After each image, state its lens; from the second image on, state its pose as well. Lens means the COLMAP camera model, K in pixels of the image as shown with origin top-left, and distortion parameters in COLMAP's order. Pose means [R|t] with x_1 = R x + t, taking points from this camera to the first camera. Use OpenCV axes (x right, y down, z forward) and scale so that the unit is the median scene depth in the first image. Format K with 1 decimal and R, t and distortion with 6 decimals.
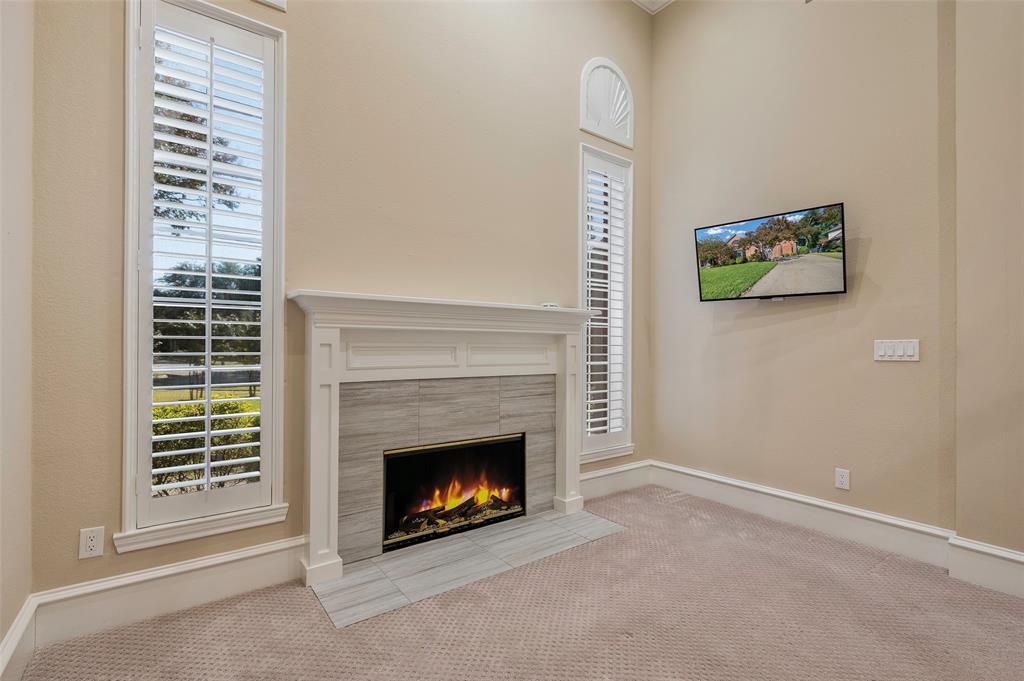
lens RADIAL K [[467.2, 0, 512.0], [0, 467.2, 340.5], [0, 0, 1]] dist [-0.001964, -0.000367]
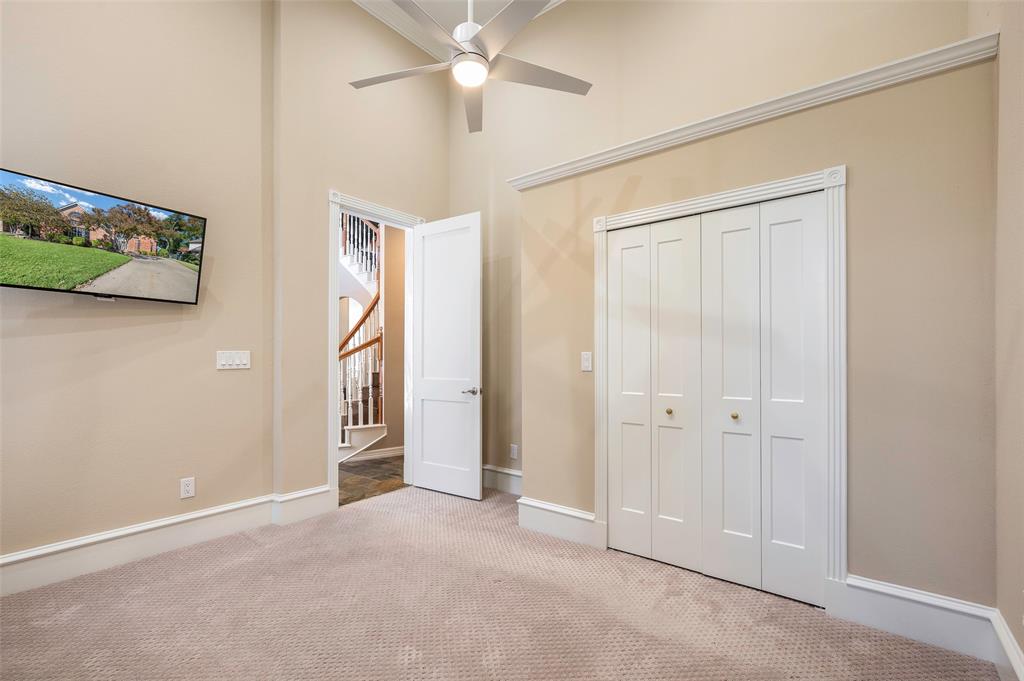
lens RADIAL K [[452.6, 0, 516.3], [0, 452.6, 350.4], [0, 0, 1]] dist [0.002757, 0.000336]
pose [[-0.274332, 0.011366, 0.961568, -0.425575], [-0.011681, 0.999817, -0.015151, 0.004760], [-0.961564, -0.015388, -0.274149, 0.571305]]
